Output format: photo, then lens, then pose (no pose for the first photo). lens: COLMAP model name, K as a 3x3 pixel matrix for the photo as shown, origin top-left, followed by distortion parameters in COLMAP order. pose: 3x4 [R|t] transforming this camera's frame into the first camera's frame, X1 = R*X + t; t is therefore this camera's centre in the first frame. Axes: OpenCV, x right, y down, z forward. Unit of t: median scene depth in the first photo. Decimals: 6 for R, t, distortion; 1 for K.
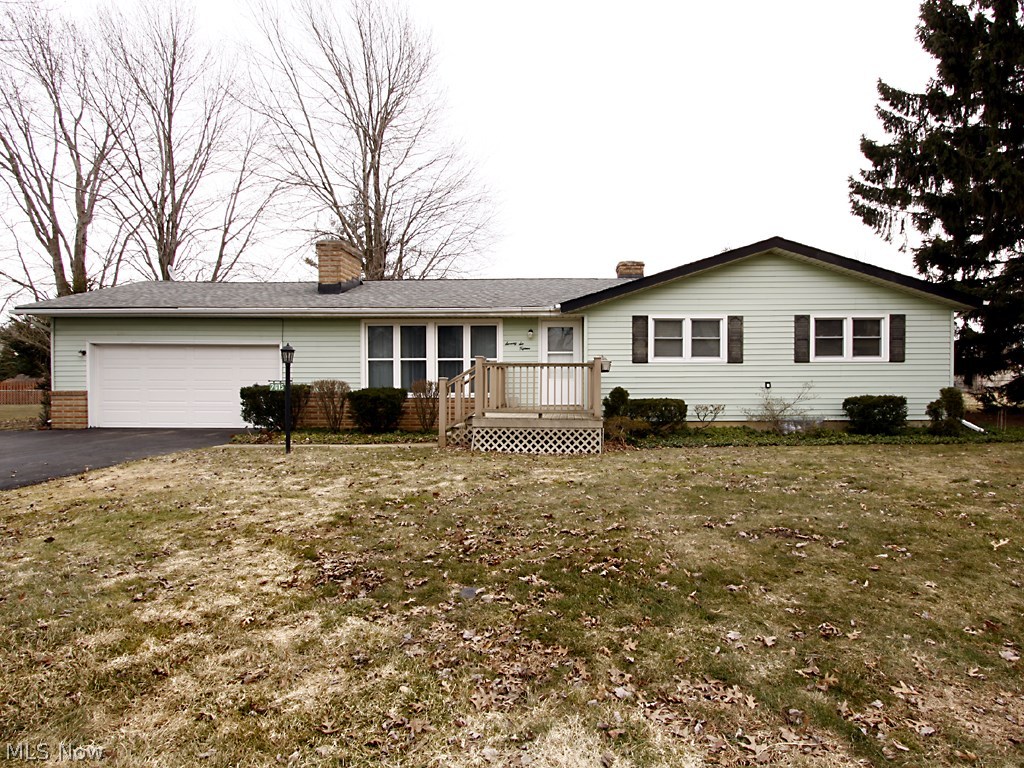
lens RADIAL K [[625.4, 0, 512.0], [0, 625.4, 384.0], [0, 0, 1]] dist [-0.019995, -0.000101]
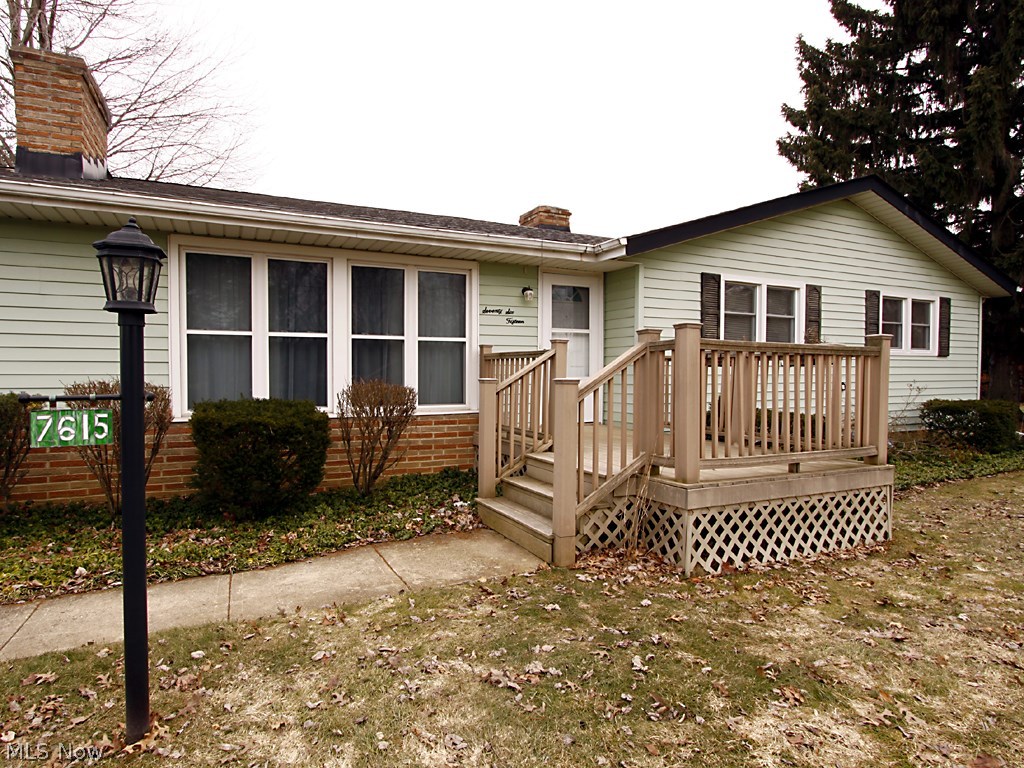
lens RADIAL K [[625.4, 0, 512.0], [0, 625.4, 384.0], [0, 0, 1]] dist [-0.019995, -0.000101]
pose [[0.873336, -0.006218, 0.487079, -0.260863], [0.001252, 0.999944, 0.010521, -0.008720], [-0.487117, -0.008579, 0.873295, 0.561074]]
